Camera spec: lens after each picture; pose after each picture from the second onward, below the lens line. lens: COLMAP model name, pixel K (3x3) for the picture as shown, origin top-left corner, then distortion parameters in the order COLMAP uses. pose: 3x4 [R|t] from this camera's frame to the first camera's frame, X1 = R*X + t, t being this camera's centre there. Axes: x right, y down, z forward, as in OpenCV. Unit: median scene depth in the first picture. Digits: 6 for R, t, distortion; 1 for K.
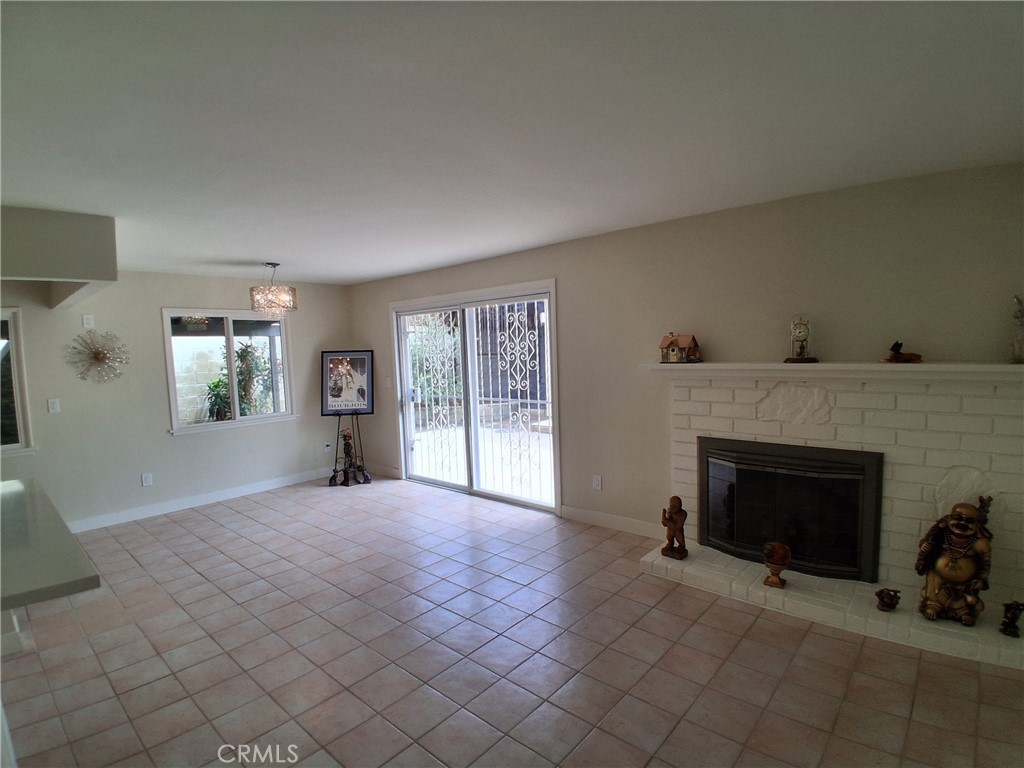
lens RADIAL K [[506.3, 0, 517.6], [0, 506.3, 390.8], [0, 0, 1]] dist [0.000036, -0.043143]
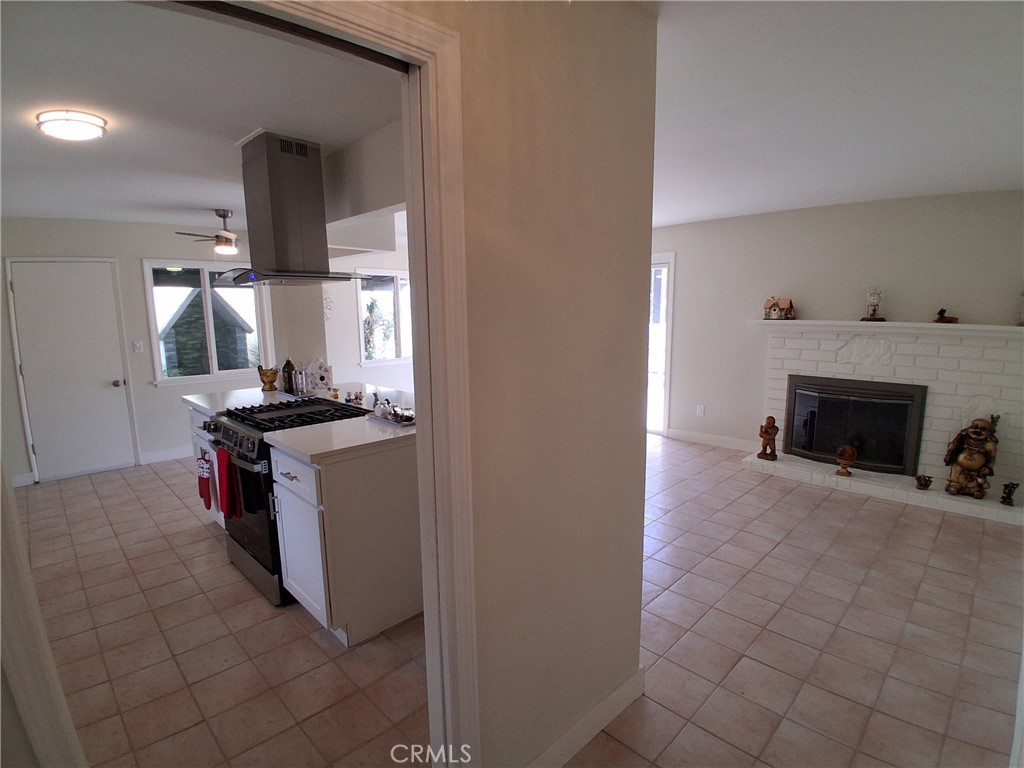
lens RADIAL K [[501.3, 0, 520.3], [0, 501.3, 389.0], [0, 0, 1]] dist [0.014809, -0.052962]
pose [[0.997490, 0.029902, -0.064180, -0.361358], [-0.024443, 0.996147, 0.084223, 0.043636], [0.066451, -0.082443, 0.994378, -0.514188]]
